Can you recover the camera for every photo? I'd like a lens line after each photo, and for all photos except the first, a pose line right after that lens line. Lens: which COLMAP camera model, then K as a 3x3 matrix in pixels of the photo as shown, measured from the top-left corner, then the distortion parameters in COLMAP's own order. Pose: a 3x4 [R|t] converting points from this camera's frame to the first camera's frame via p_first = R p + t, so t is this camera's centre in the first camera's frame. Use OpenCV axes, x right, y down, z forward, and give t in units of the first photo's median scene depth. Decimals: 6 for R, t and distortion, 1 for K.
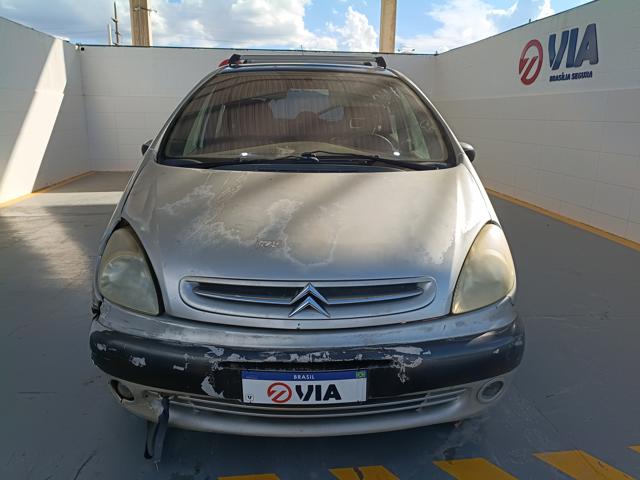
lens RADIAL K [[489.0, 0, 322.7], [0, 489.0, 241.5], [0, 0, 1]] dist [-0.011244, -0.003620]
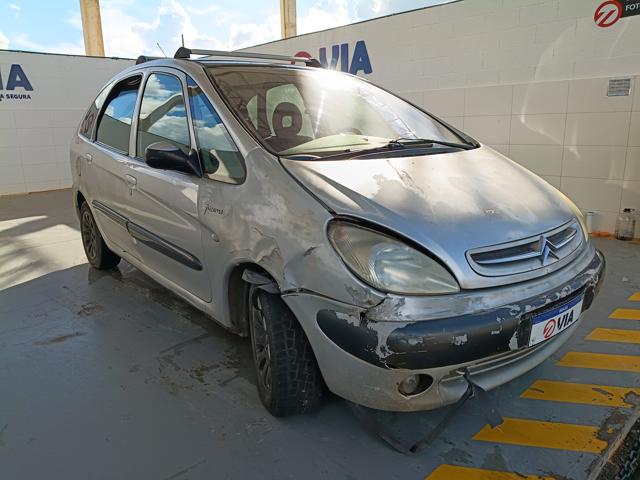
lens RADIAL K [[489.0, 0, 321.3], [0, 489.0, 239.1], [0, 0, 1]] dist [-0.011244, -0.003620]
pose [[0.801288, -0.169365, 0.573805, -1.170544], [0.184858, 0.982251, 0.031779, -0.046220], [-0.569003, 0.080608, 0.818375, 0.320936]]
